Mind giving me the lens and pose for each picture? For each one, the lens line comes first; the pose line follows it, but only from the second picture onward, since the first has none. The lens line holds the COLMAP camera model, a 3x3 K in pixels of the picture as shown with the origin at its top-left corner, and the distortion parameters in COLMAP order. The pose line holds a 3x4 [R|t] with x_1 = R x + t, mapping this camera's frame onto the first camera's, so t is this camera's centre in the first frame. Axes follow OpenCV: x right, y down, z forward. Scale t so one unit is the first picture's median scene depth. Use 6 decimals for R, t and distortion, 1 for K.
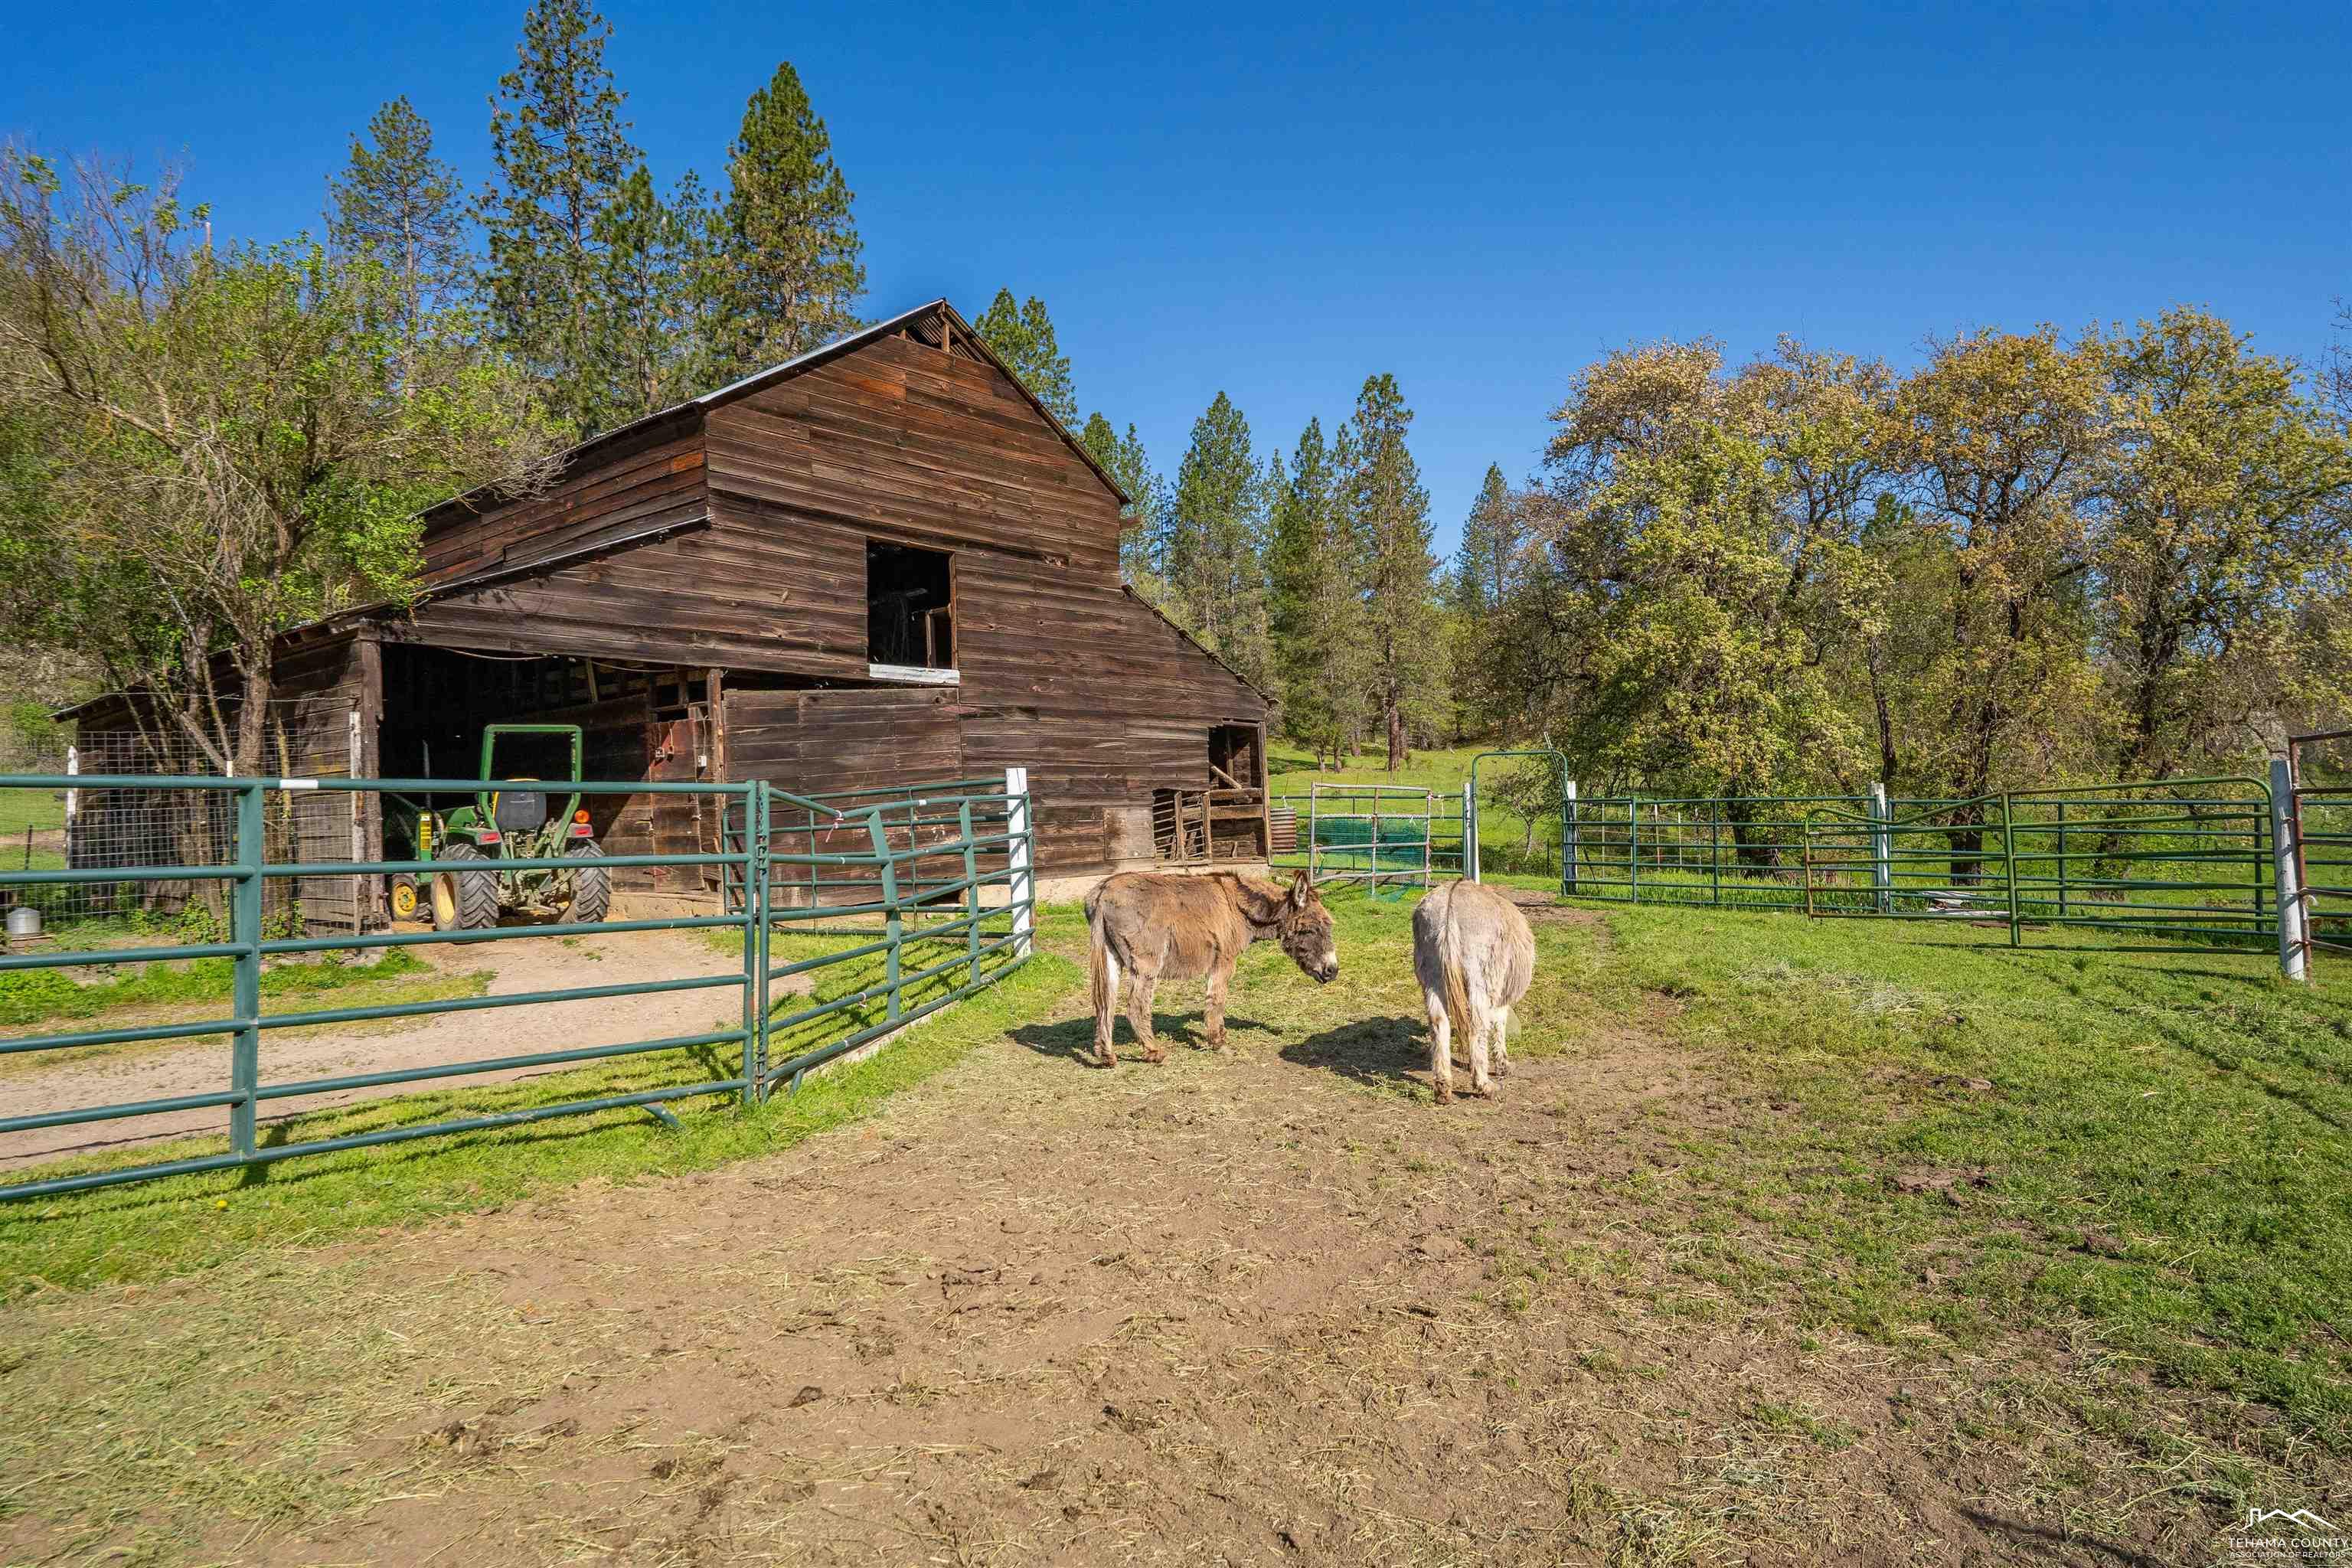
lens RADIAL K [[1404.8, 0, 1156.2], [0, 1404.8, 780.8], [0, 0, 1]] dist [0.008285, -0.001133]
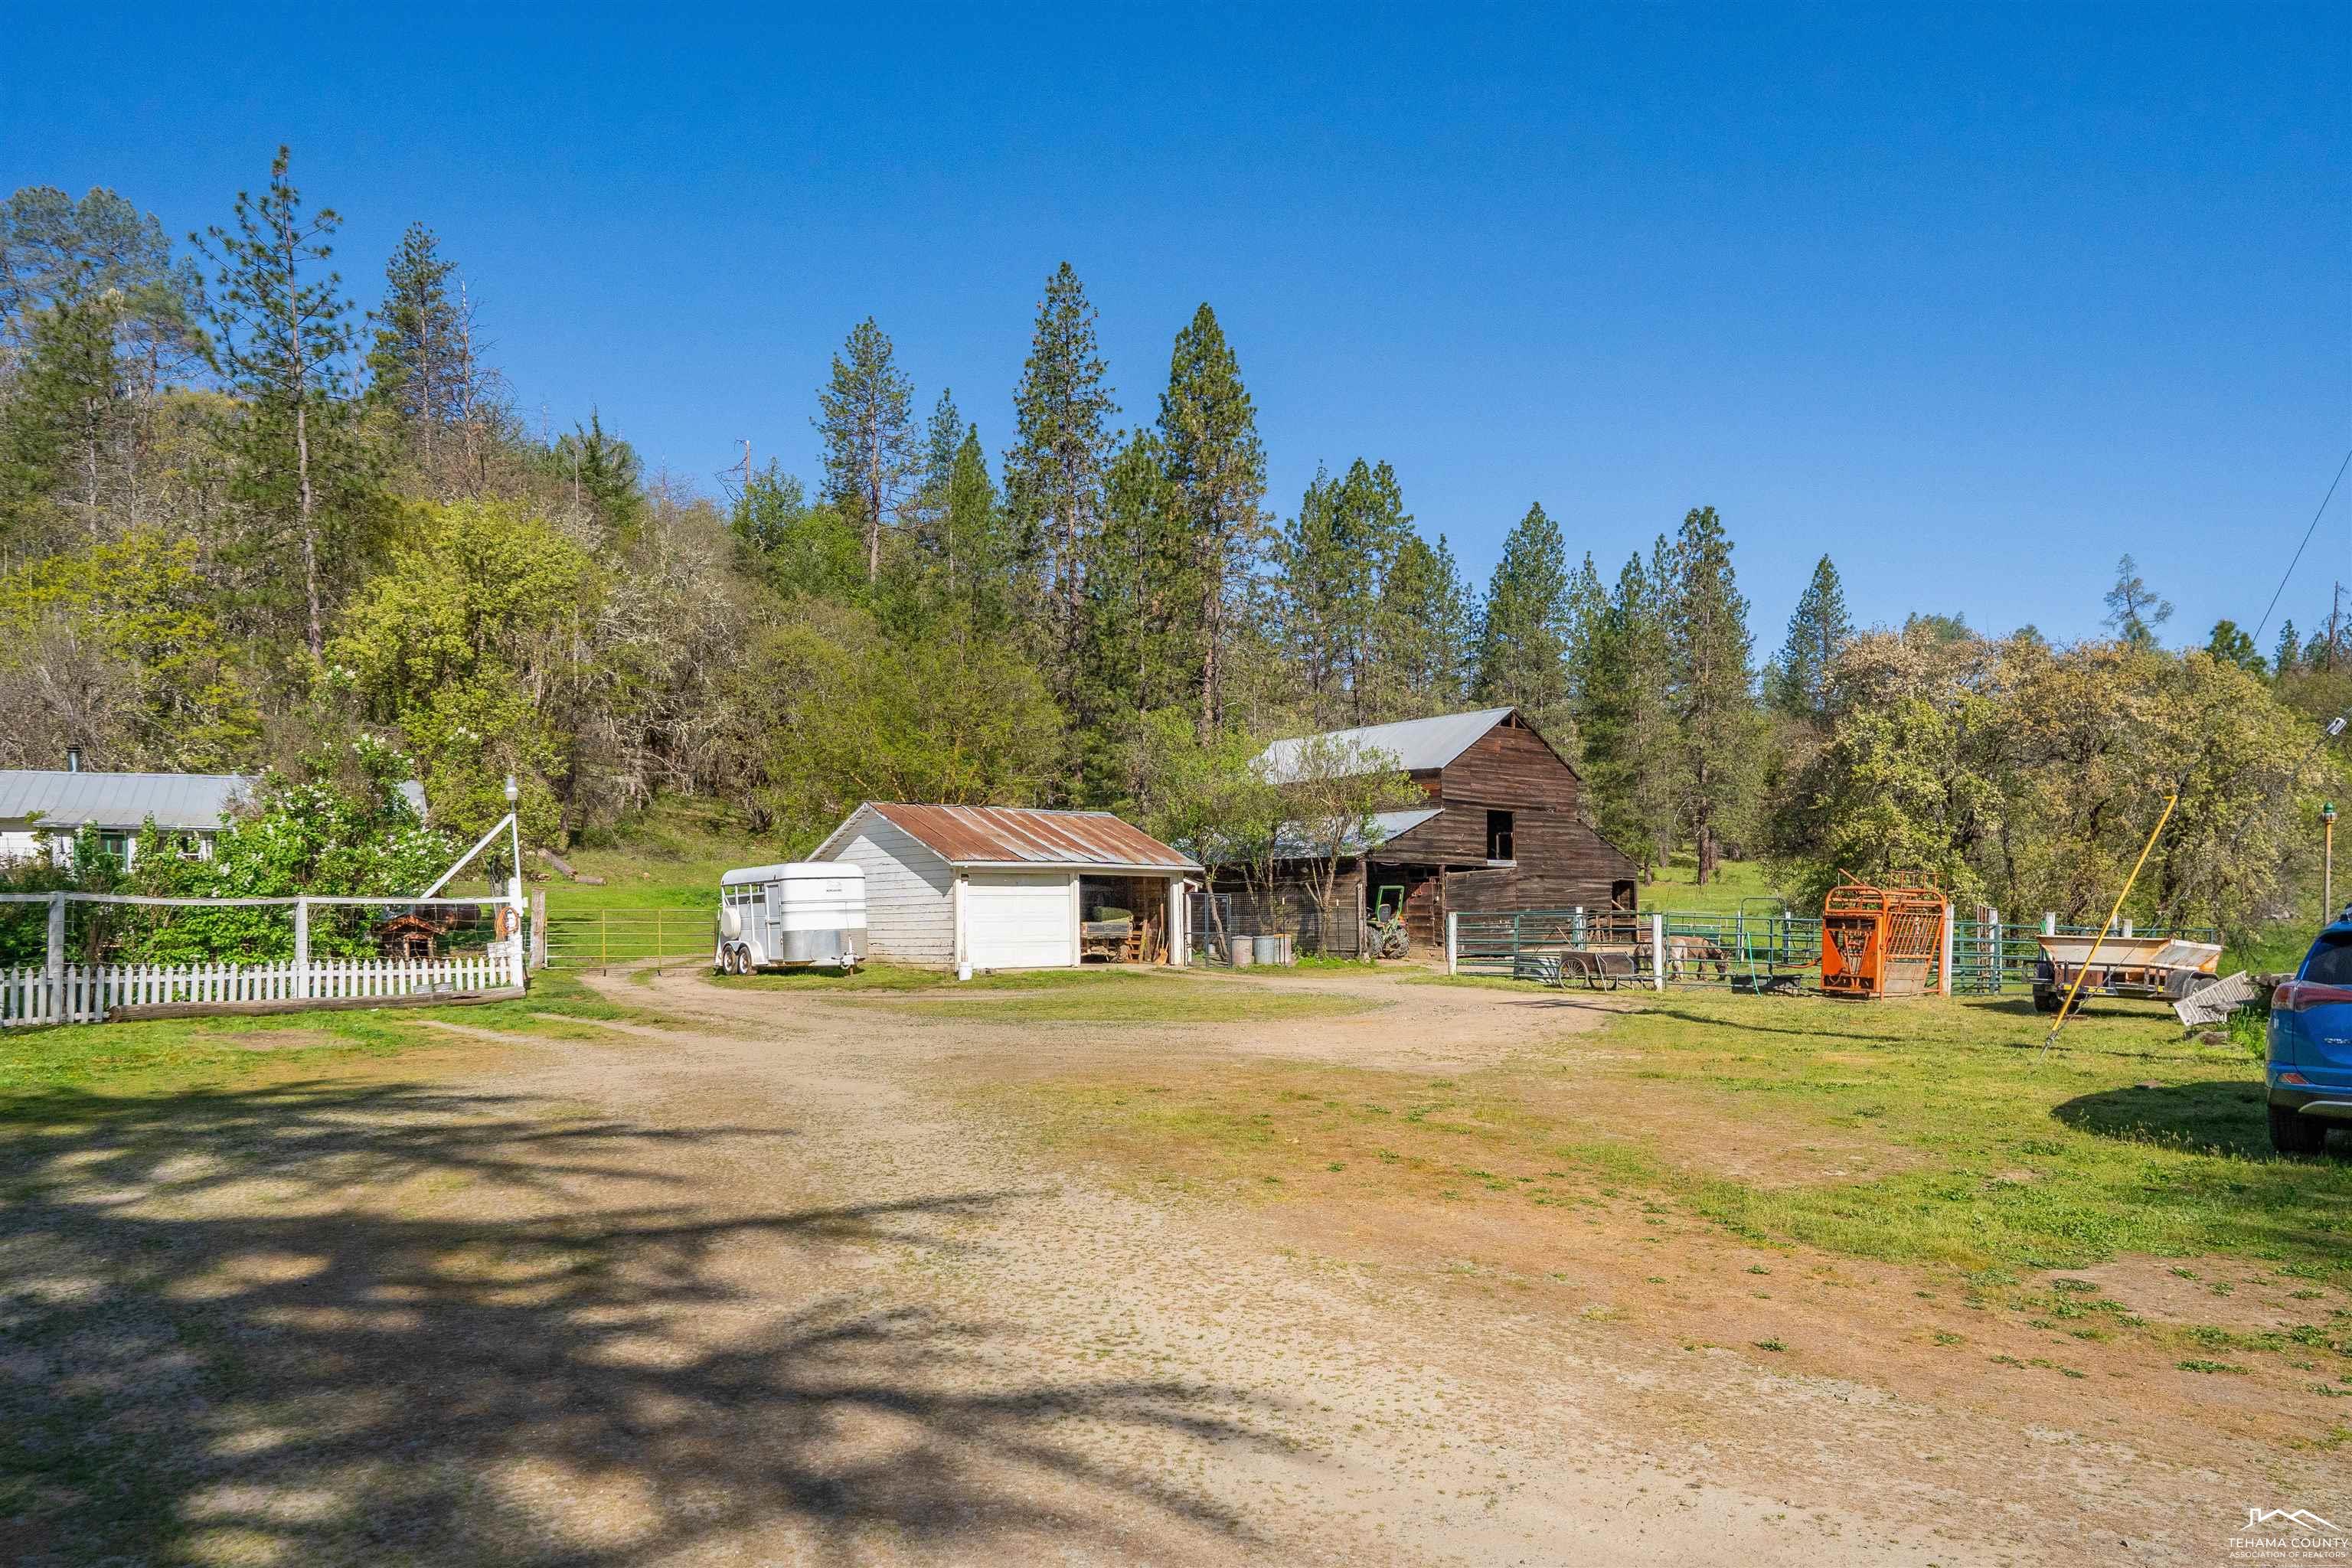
lens RADIAL K [[1602.5, 0, 1108.3], [0, 1602.5, 923.1], [0, 0, 1]] dist [0.007122, 0.005216]
pose [[0.982383, 0.027767, -0.184805, -0.194245], [-0.022296, 0.999251, 0.031619, -0.026120], [0.185545, -0.026942, 0.982266, -1.131879]]
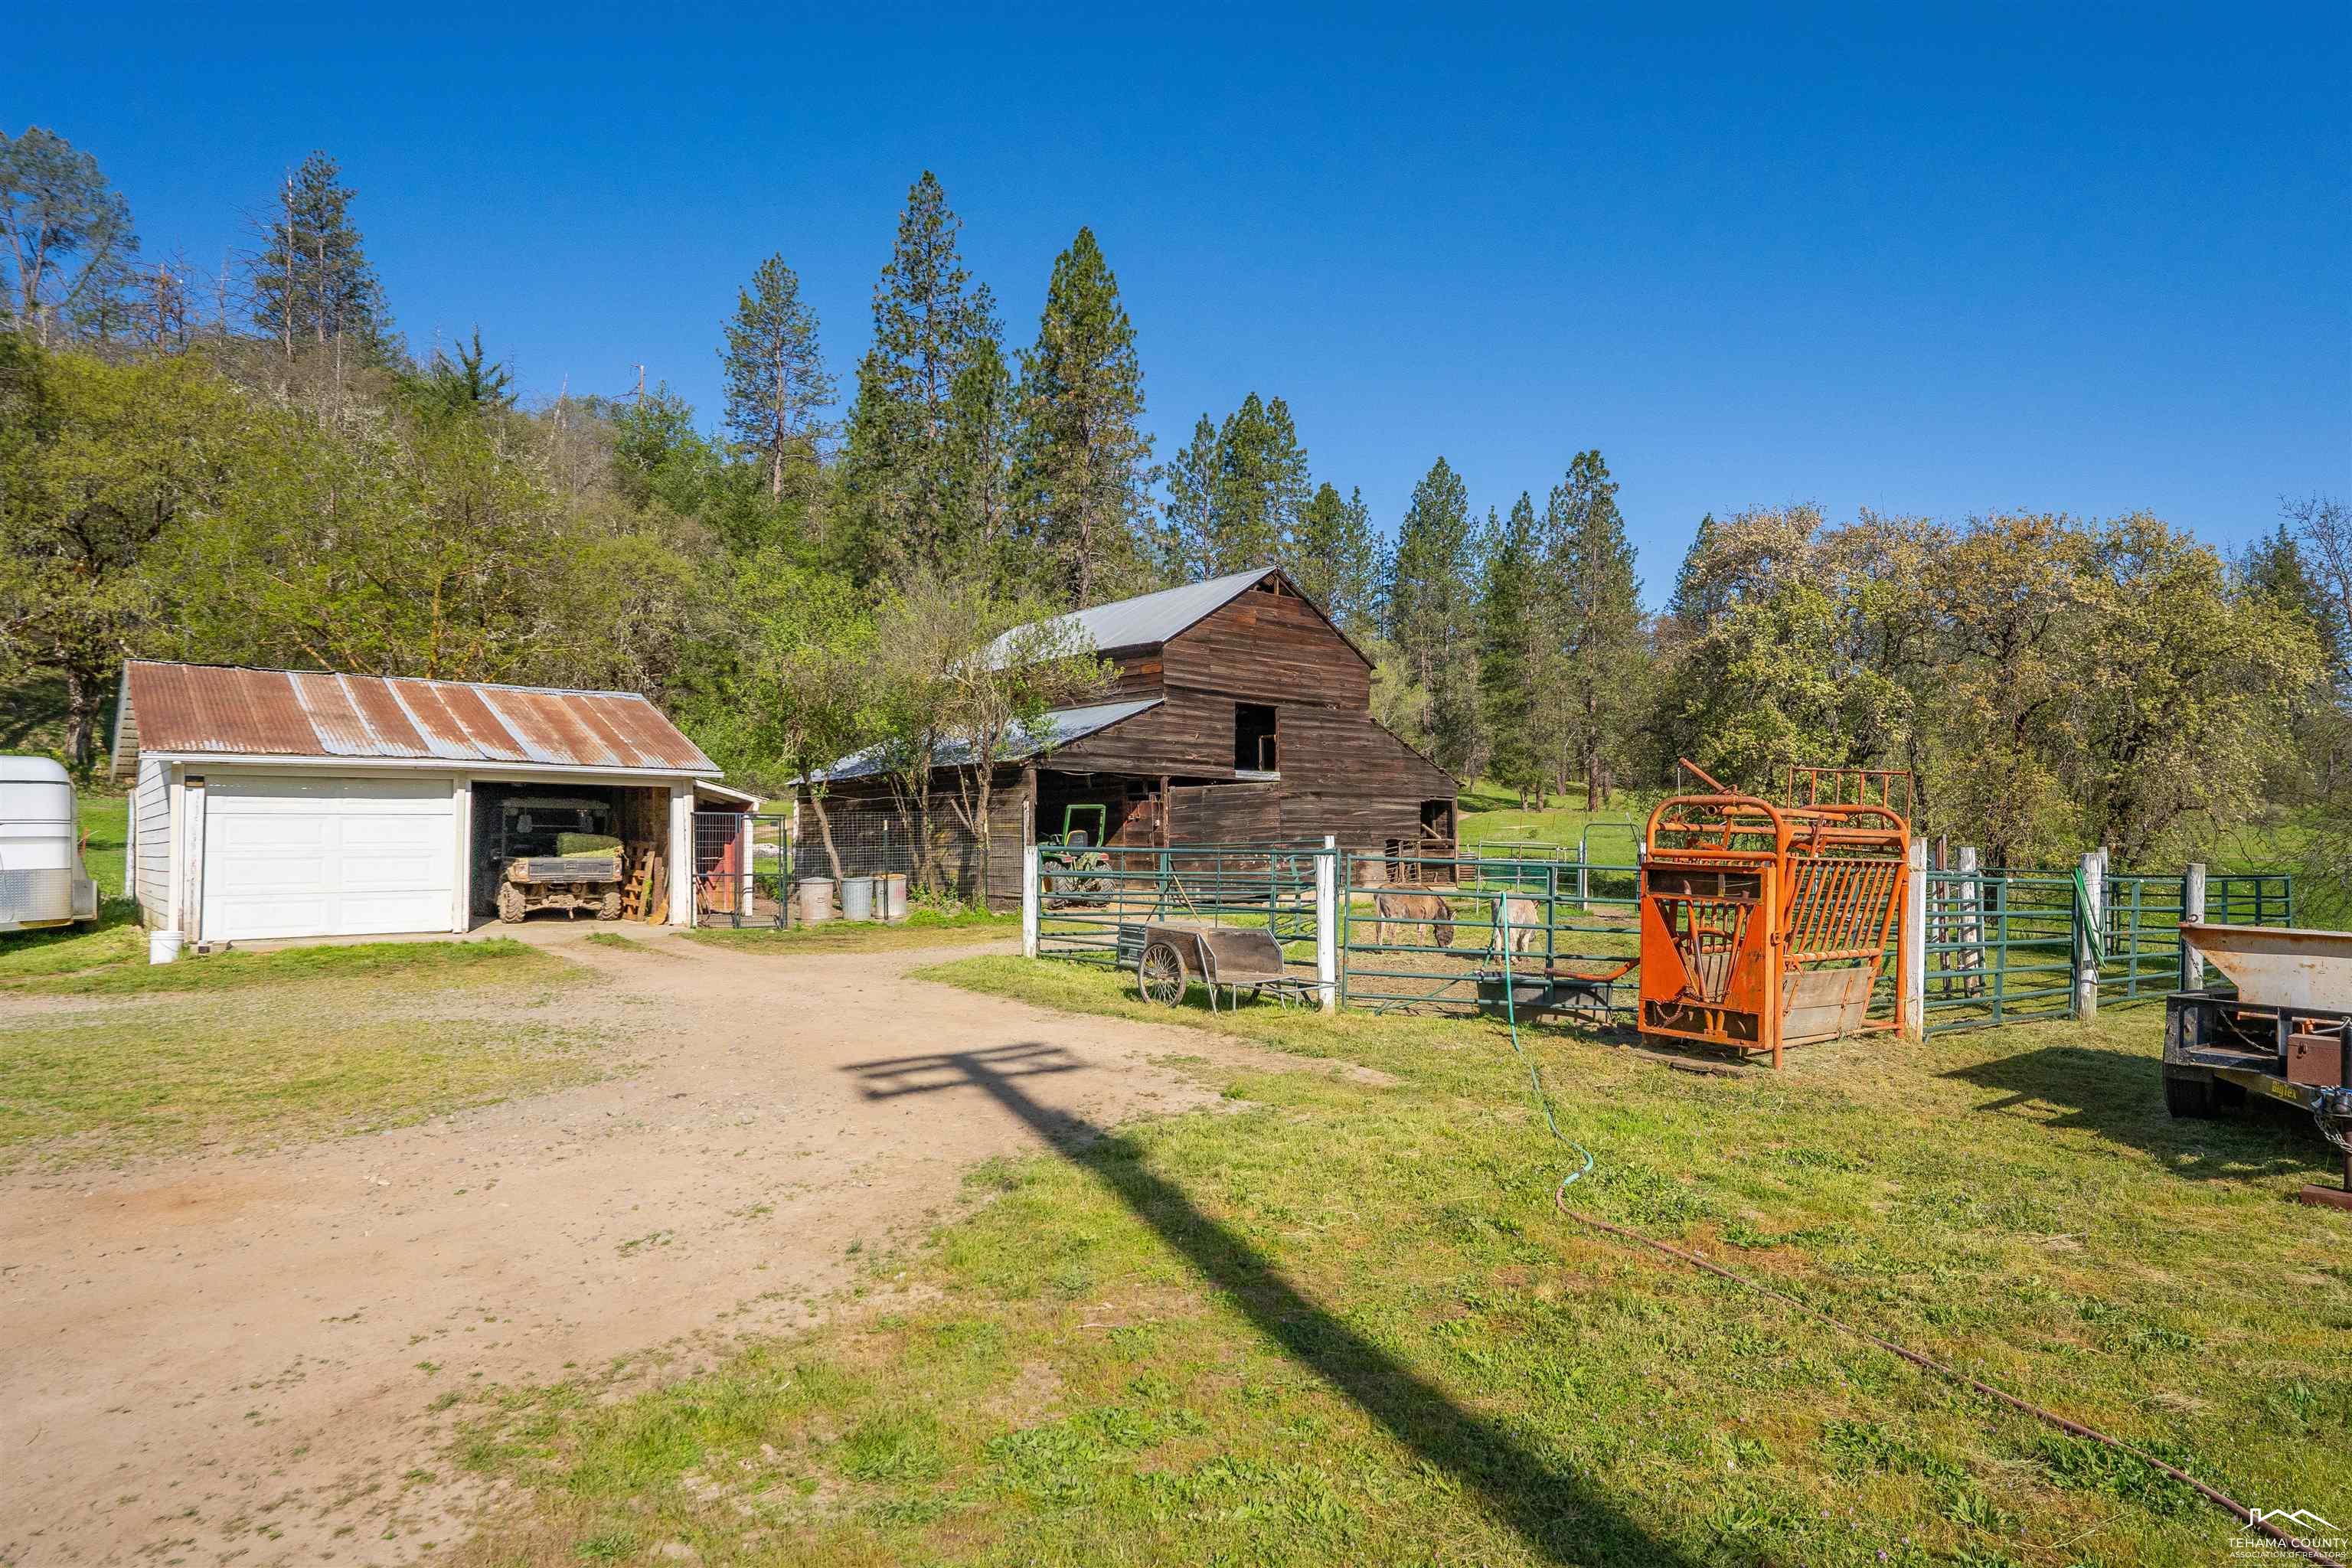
lens RADIAL K [[1368.7, 0, 1143.7], [0, 1368.7, 790.8], [0, 0, 1]] dist [-0.000409, -0.001083]
pose [[0.986507, 0.024268, -0.161909, -0.017274], [-0.025900, 0.999633, -0.007972, -0.022340], [0.161656, 0.012058, 0.986774, -0.462832]]
